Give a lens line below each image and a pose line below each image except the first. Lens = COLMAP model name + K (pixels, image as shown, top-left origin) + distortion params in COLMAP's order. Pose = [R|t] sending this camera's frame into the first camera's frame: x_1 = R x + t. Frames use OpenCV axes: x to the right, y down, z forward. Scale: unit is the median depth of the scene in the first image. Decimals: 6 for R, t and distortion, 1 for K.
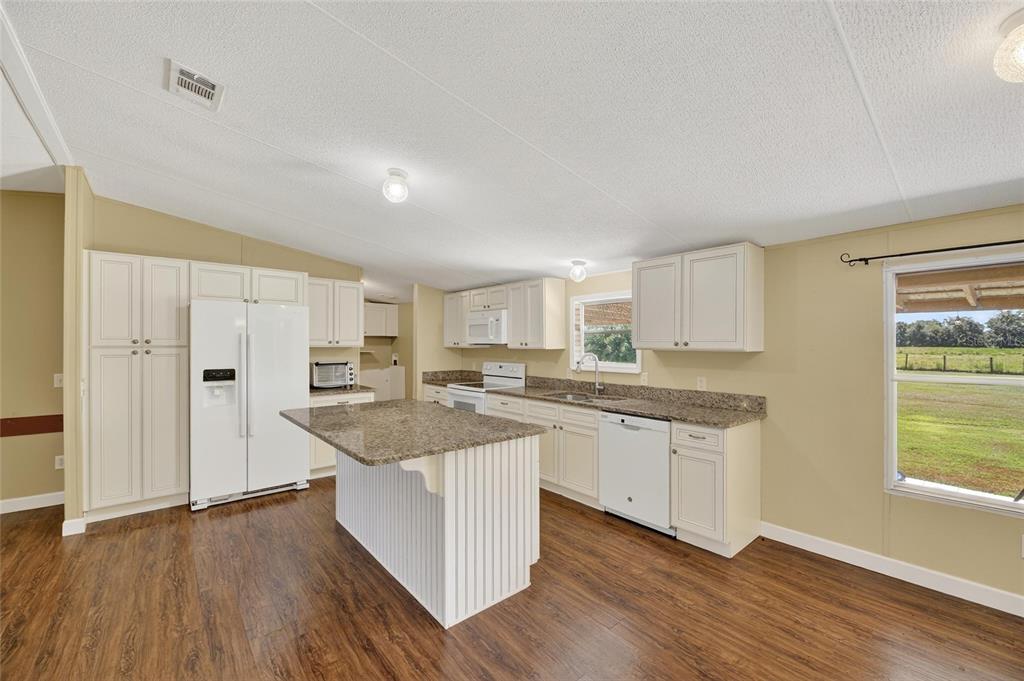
lens RADIAL K [[410.4, 0, 512.2], [0, 410.4, 344.4], [0, 0, 1]] dist [-0.001293, -0.000309]
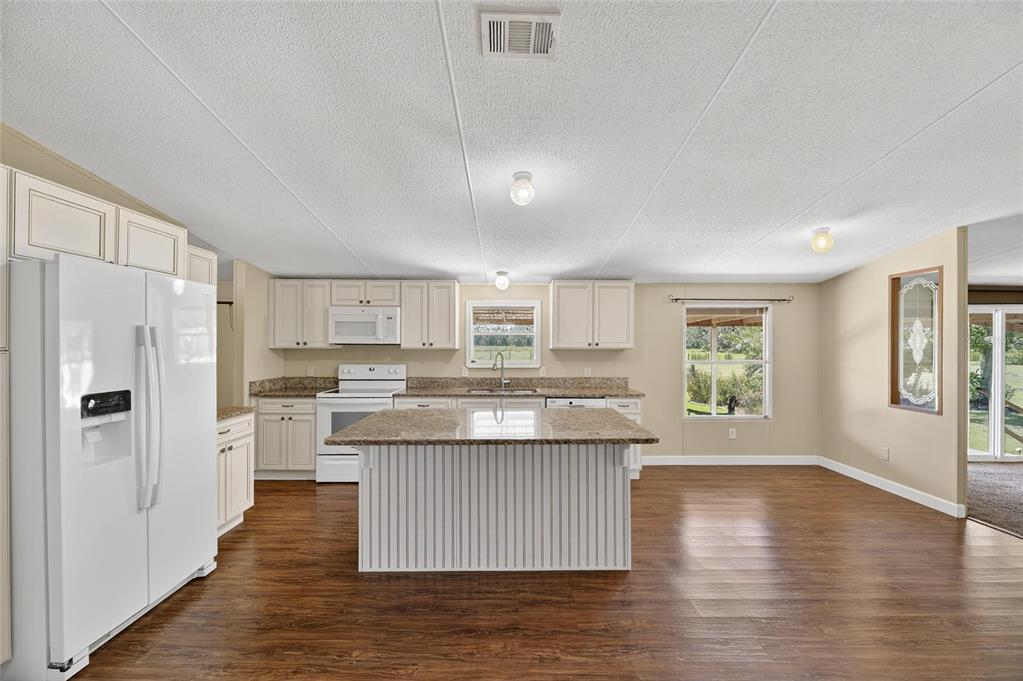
lens RADIAL K [[418.4, 0, 511.0], [0, 418.4, 344.2], [0, 0, 1]] dist [-0.002349, -0.000555]
pose [[0.642522, -0.000072, 0.766267, -0.679446], [-0.001371, 0.999998, 0.001243, -0.002136], [-0.766266, -0.001849, 0.642521, 0.222742]]
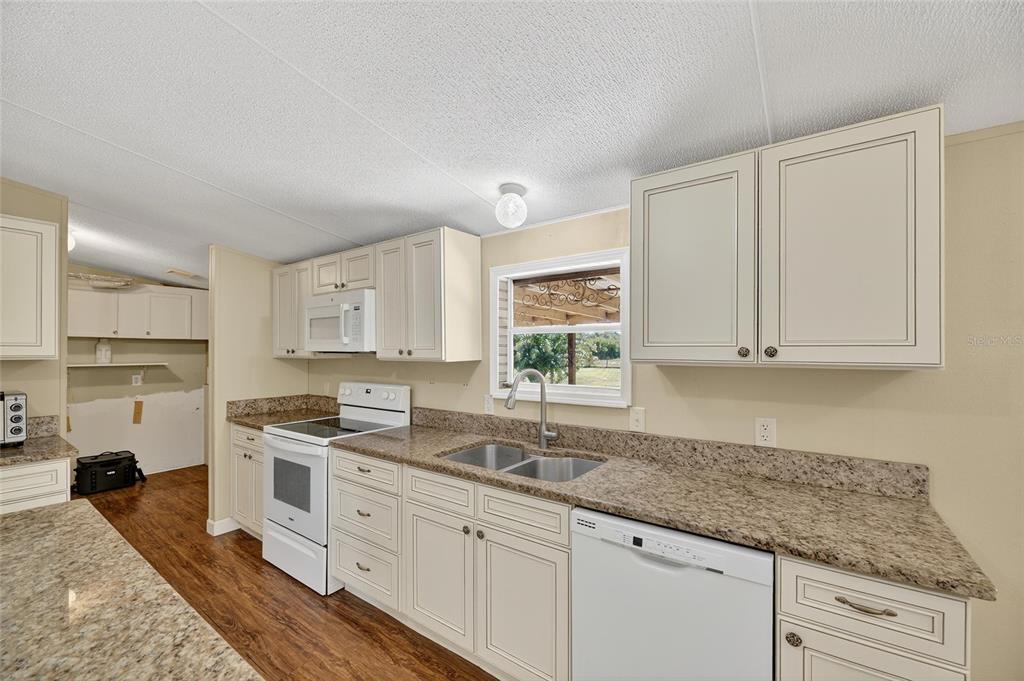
lens RADIAL K [[411.3, 0, 512.9], [0, 411.3, 350.3], [0, 0, 1]] dist [-0.003477, -0.000472]
pose [[0.970649, -0.003163, 0.240481, 0.039894], [0.003364, 0.999994, -0.000423, -0.002560], [-0.240478, 0.001220, 0.970654, 0.490100]]
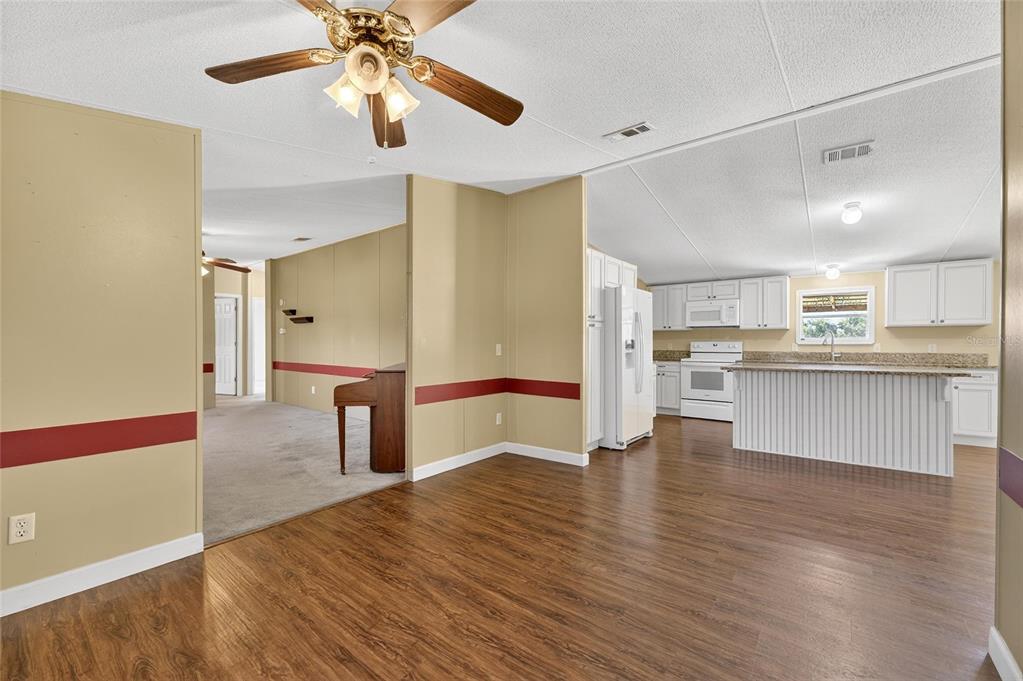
lens RADIAL K [[418.4, 0, 511.0], [0, 418.4, 344.2], [0, 0, 1]] dist [-0.002349, -0.000555]
pose [[0.978993, -0.002240, 0.203882, -1.149415], [0.001551, 0.999993, 0.003541, 0.059751], [-0.203888, -0.003151, 0.978989, -0.166662]]
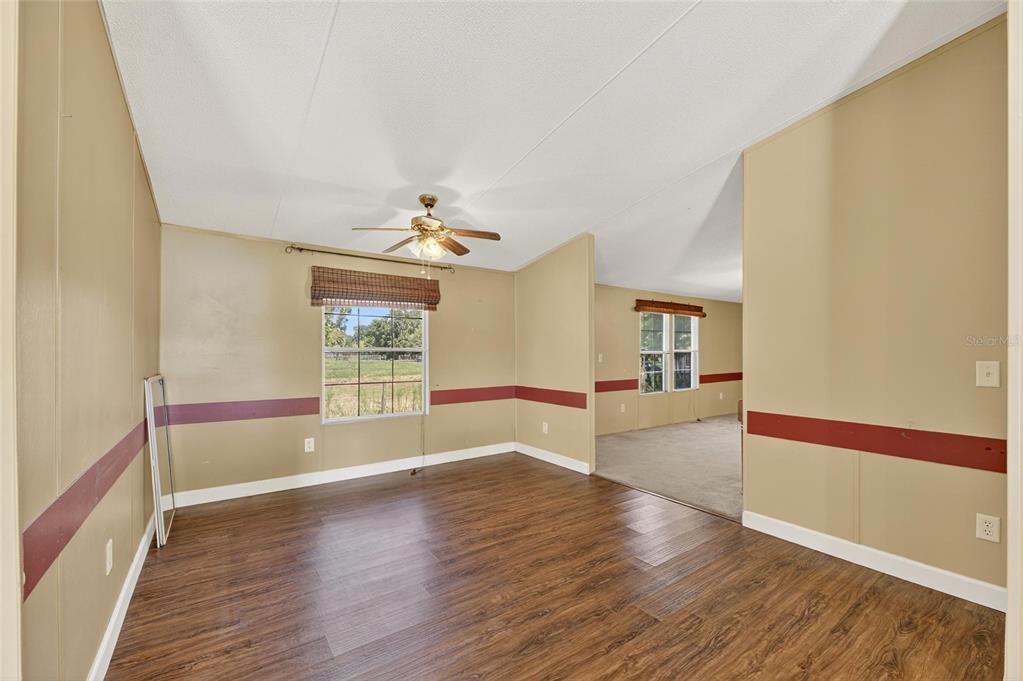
lens RADIAL K [[417.3, 0, 520.3], [0, 417.3, 351.5], [0, 0, 1]] dist [-0.000758, -0.000102]
pose [[-0.075727, -0.003410, -0.997123, -0.454991], [-0.003142, 0.999990, -0.003181, 0.054928], [0.997124, 0.002893, -0.075737, 0.382265]]
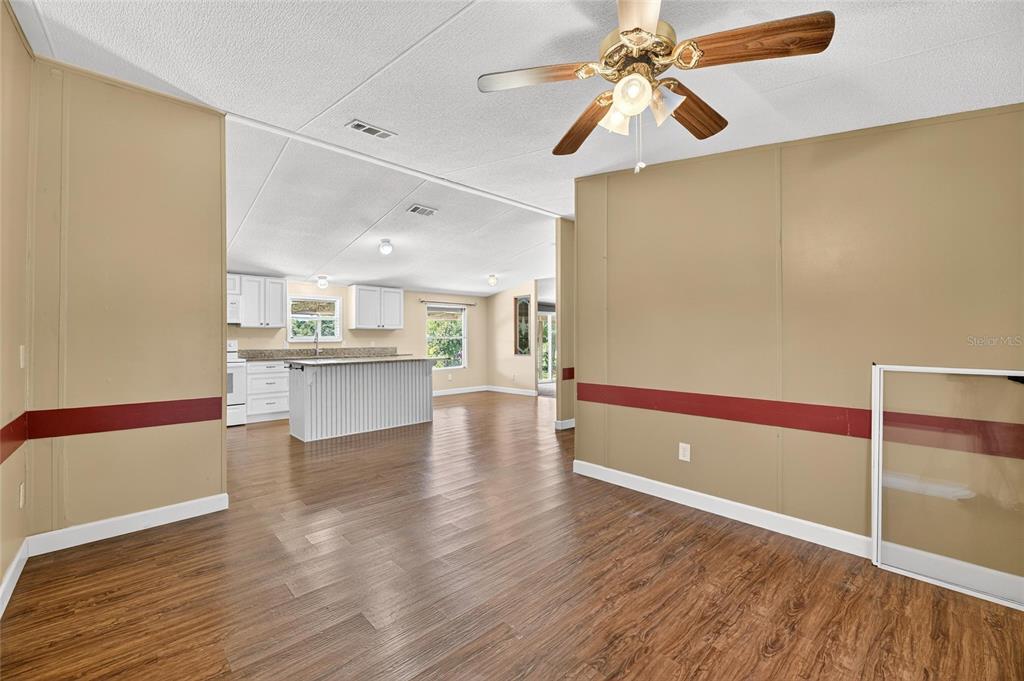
lens RADIAL K [[412.8, 0, 515.8], [0, 412.8, 339.1], [0, 0, 1]] dist [-0.000404, -0.000168]
pose [[-0.054255, -0.000140, 0.998527, -1.515637], [0.004819, 0.999988, 0.000402, 0.057991], [-0.998516, 0.004833, -0.054253, 0.279957]]
